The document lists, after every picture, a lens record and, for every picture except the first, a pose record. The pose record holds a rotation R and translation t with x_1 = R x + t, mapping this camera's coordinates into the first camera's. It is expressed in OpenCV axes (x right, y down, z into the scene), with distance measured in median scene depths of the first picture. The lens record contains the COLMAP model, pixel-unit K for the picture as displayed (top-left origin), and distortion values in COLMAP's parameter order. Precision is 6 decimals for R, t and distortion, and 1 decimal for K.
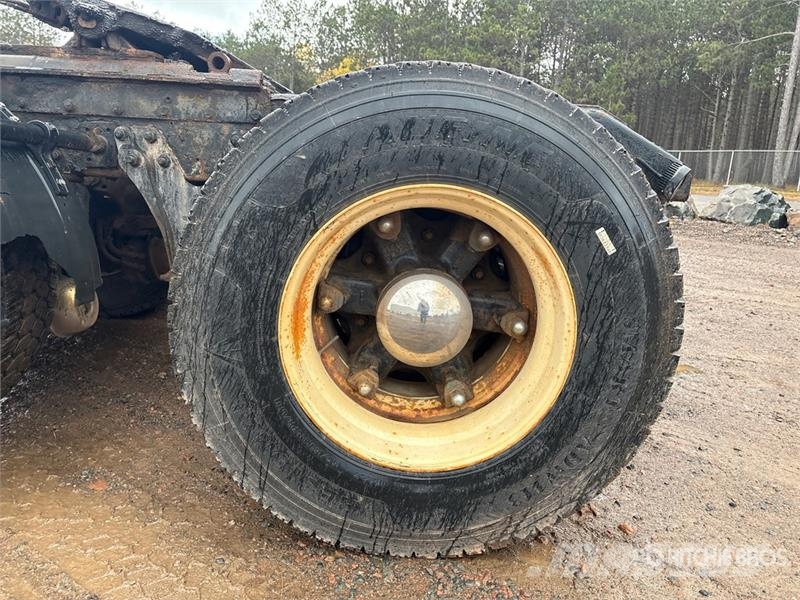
lens RADIAL K [[597.7, 0, 404.3], [0, 597.7, 299.0], [0, 0, 1]] dist [0.040101, -0.050513]
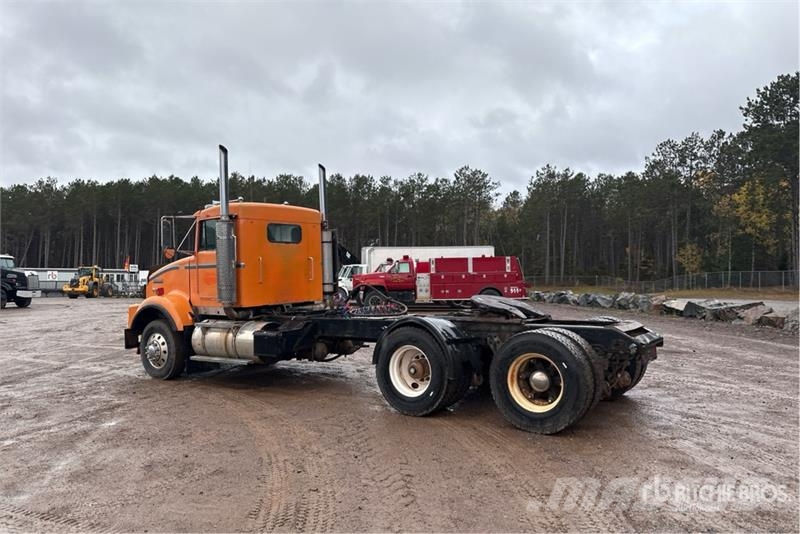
lens RADIAL K [[599.2, 0, 404.9], [0, 599.2, 268.7], [0, 0, 1]] dist [0.032650, -0.008484]
pose [[0.797940, -0.065990, -0.599114, 1.519154], [-0.086015, 0.971348, -0.221551, 0.230258], [0.596568, 0.228318, 0.769401, -2.528748]]
